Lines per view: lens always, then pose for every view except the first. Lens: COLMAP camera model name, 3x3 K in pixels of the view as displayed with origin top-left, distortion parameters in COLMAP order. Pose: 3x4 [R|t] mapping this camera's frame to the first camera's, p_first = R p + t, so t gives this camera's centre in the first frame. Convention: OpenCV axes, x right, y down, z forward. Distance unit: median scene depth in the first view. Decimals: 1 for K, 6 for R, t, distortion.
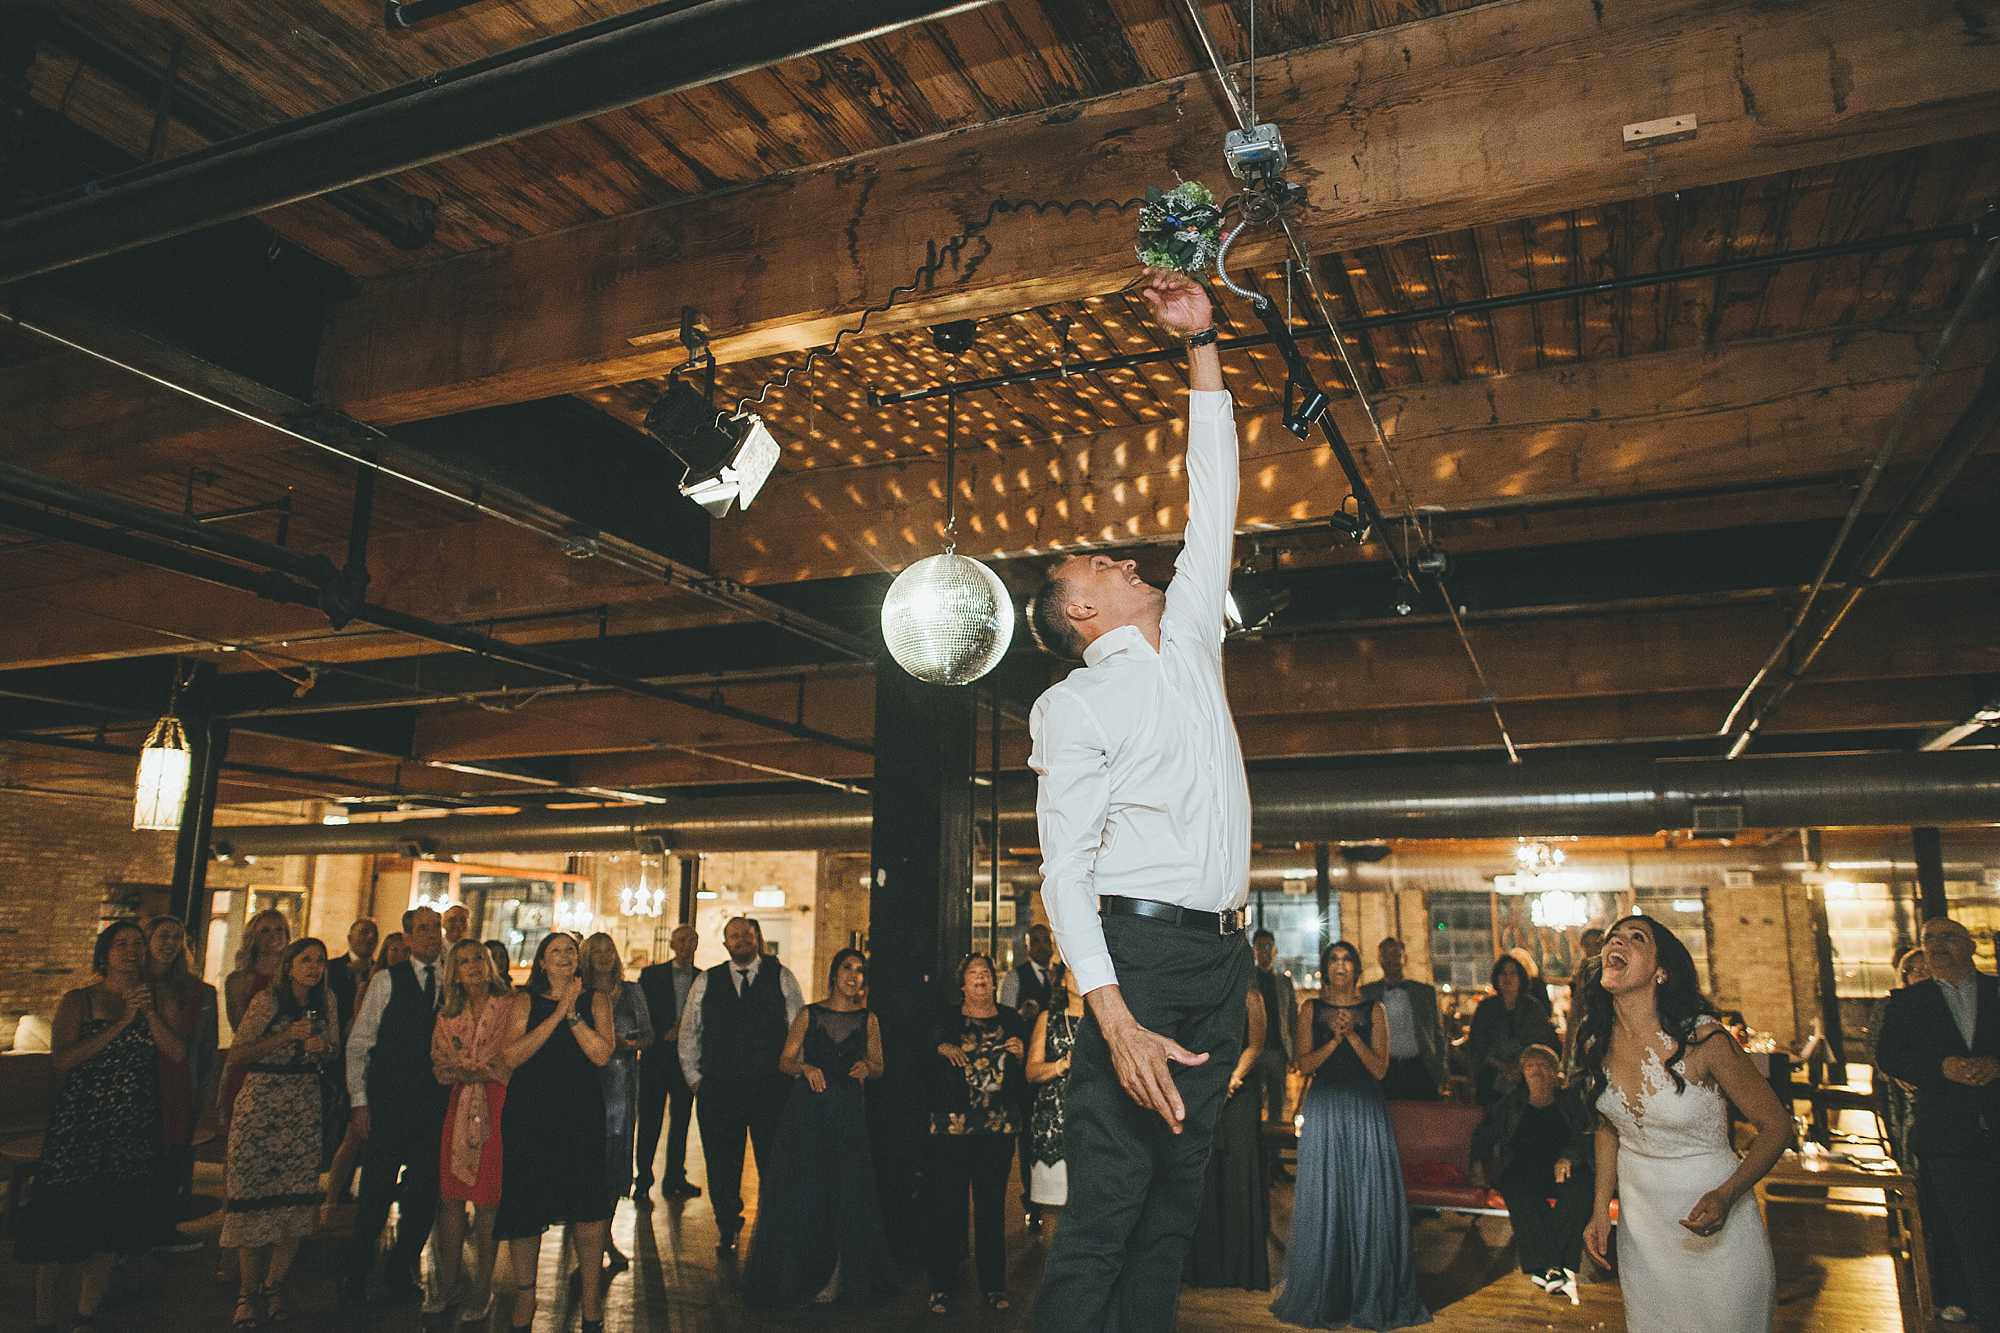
lens RADIAL K [[1372.0, 0, 1000.0], [0, 1372.0, 666.5], [0, 0, 1]] dist [-0.057920, 0.053158]
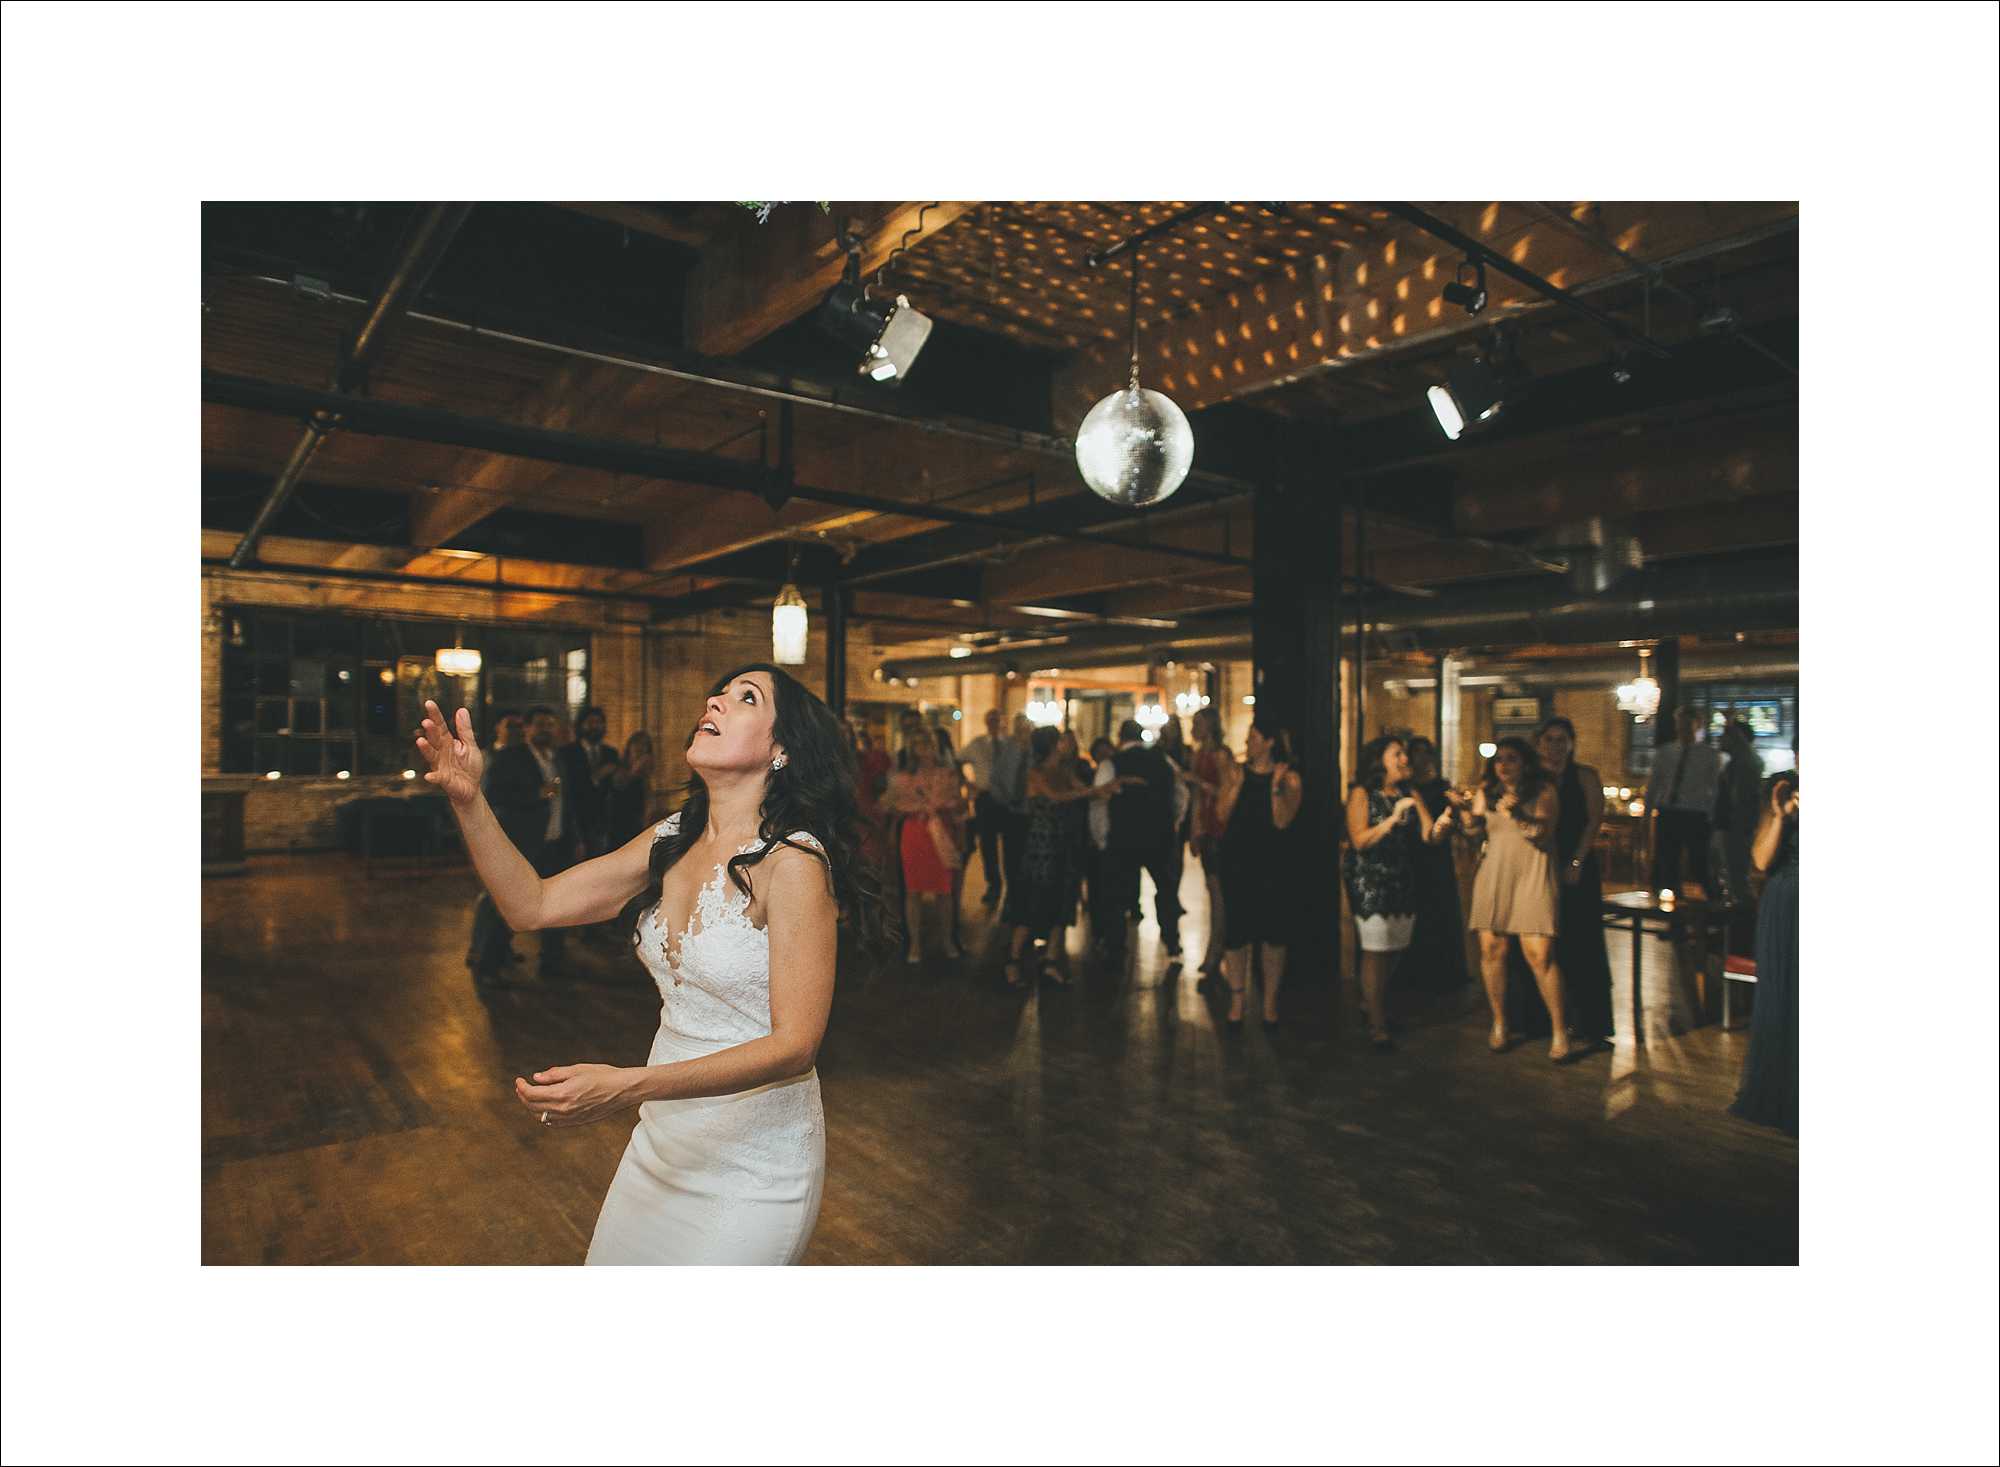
lens RADIAL K [[1094.2, 0, 1000.0], [0, 1094.2, 733.5], [0, 0, 1]] dist [-0.053746, 0.048877]
pose [[0.878797, -0.004651, -0.477173, 0.099724], [0.096692, 0.980945, 0.168515, 0.011979], [0.467297, -0.194229, 0.862502, 0.038300]]
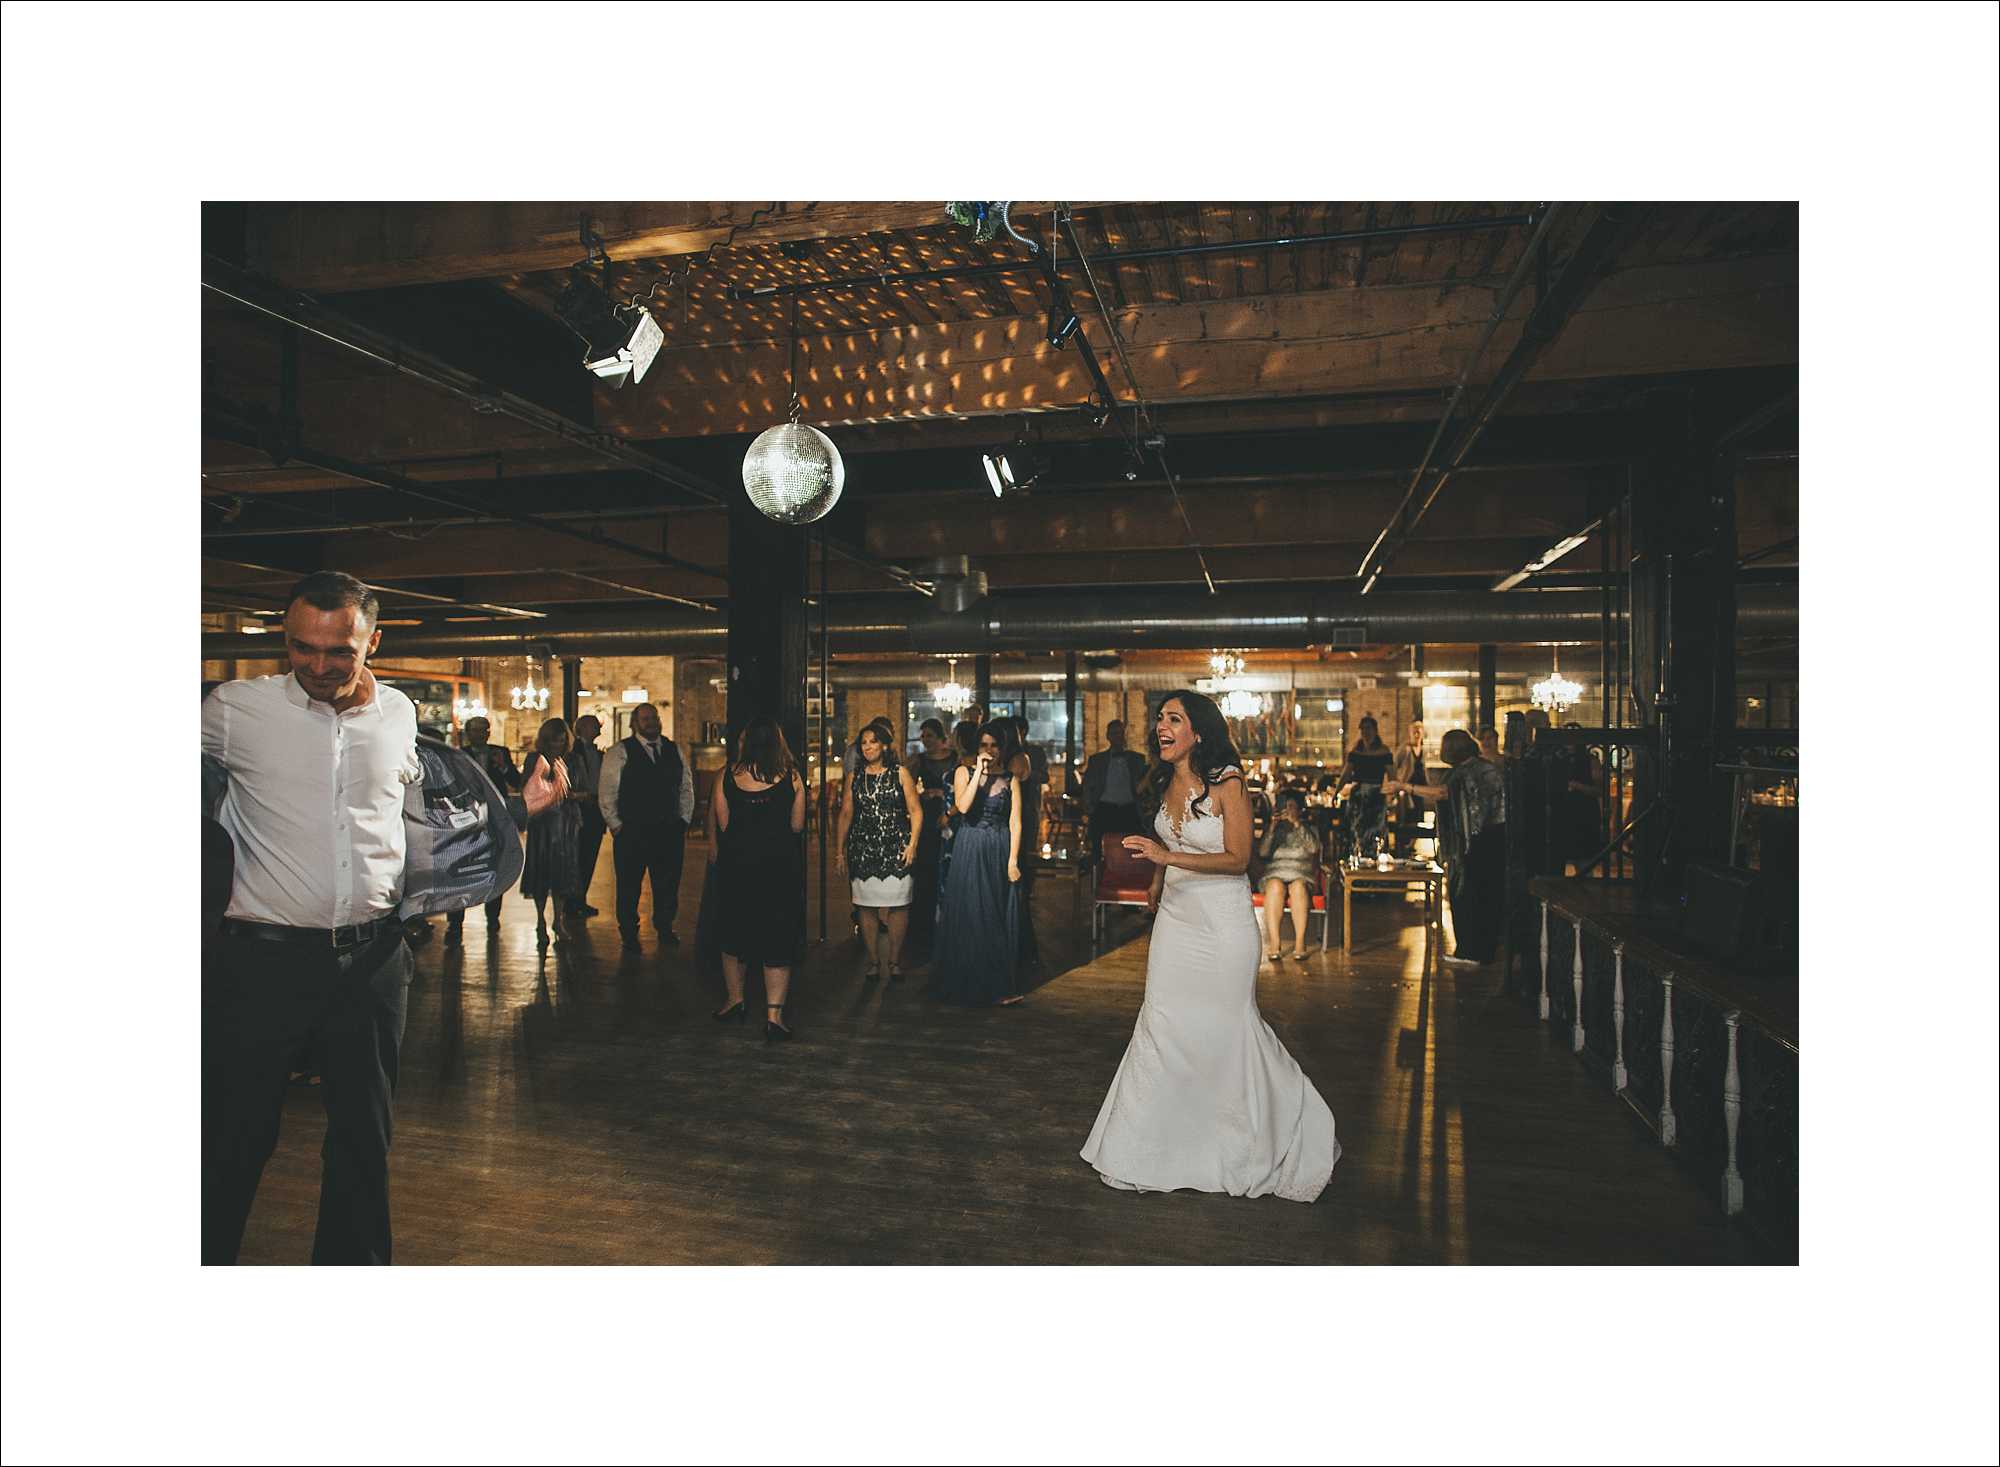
lens RADIAL K [[1094.2, 0, 1000.0], [0, 1094.2, 733.5], [0, 0, 1]] dist [-0.053746, 0.048877]
pose [[0.986711, -0.004809, 0.162411, -0.004576], [-0.027521, 0.980173, 0.196223, -0.000074], [-0.160135, -0.198085, 0.967016, -0.031208]]
